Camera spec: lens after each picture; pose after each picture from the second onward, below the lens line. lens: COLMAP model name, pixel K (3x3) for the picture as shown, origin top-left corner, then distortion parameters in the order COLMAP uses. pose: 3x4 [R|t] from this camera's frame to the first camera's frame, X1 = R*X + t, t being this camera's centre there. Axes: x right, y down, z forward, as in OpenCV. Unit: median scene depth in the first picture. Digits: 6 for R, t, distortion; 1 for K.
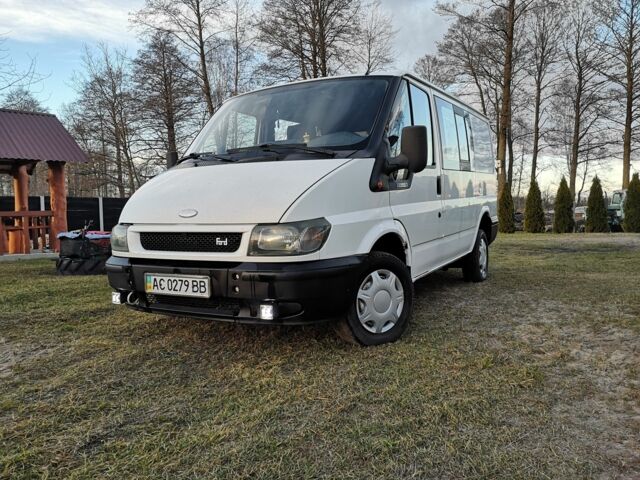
lens RADIAL K [[515.9, 0, 320.0], [0, 515.9, 240.0], [0, 0, 1]] dist [0.097937, -0.115349]
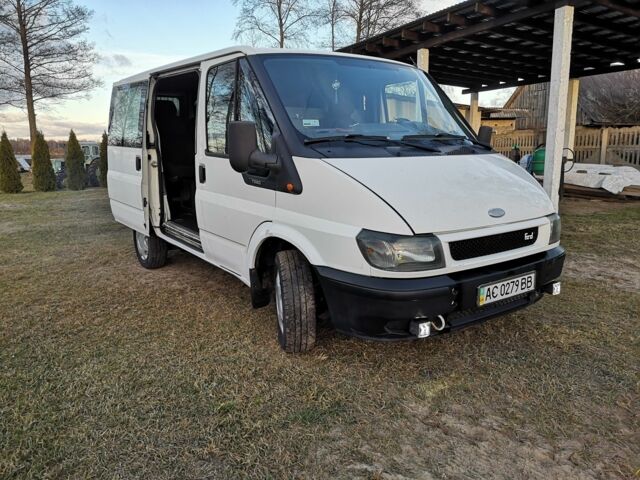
lens RADIAL K [[515.9, 0, 320.0], [0, 515.9, 240.0], [0, 0, 1]] dist [0.097937, -0.115349]
pose [[0.390408, -0.155157, 0.907473, -1.200950], [0.059445, 0.987888, 0.143332, -0.151258], [-0.918721, -0.002014, 0.394903, 0.882498]]
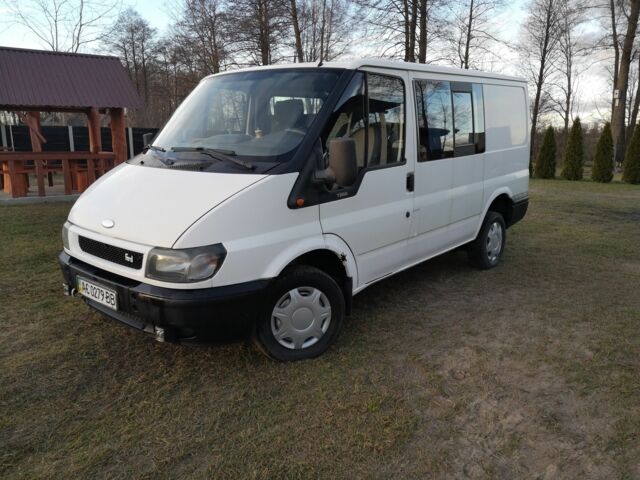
lens RADIAL K [[515.9, 0, 320.0], [0, 515.9, 240.0], [0, 0, 1]] dist [0.097937, -0.115349]
pose [[0.978908, 0.067824, -0.192715, 0.339815], [-0.037646, 0.987017, 0.156142, -0.187636], [0.200803, -0.145593, 0.968752, 0.078533]]
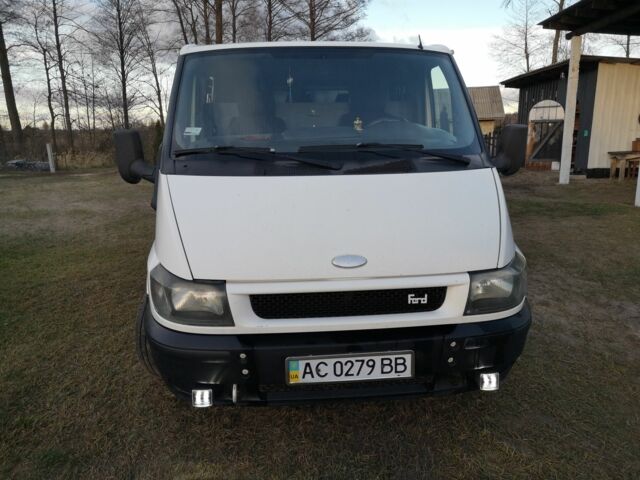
lens RADIAL K [[515.9, 0, 320.0], [0, 515.9, 240.0], [0, 0, 1]] dist [0.097937, -0.115349]
pose [[0.813860, -0.120094, 0.568516, -0.643189], [0.034178, 0.986609, 0.159484, -0.182341], [-0.580055, -0.110367, 0.807066, 0.453742]]
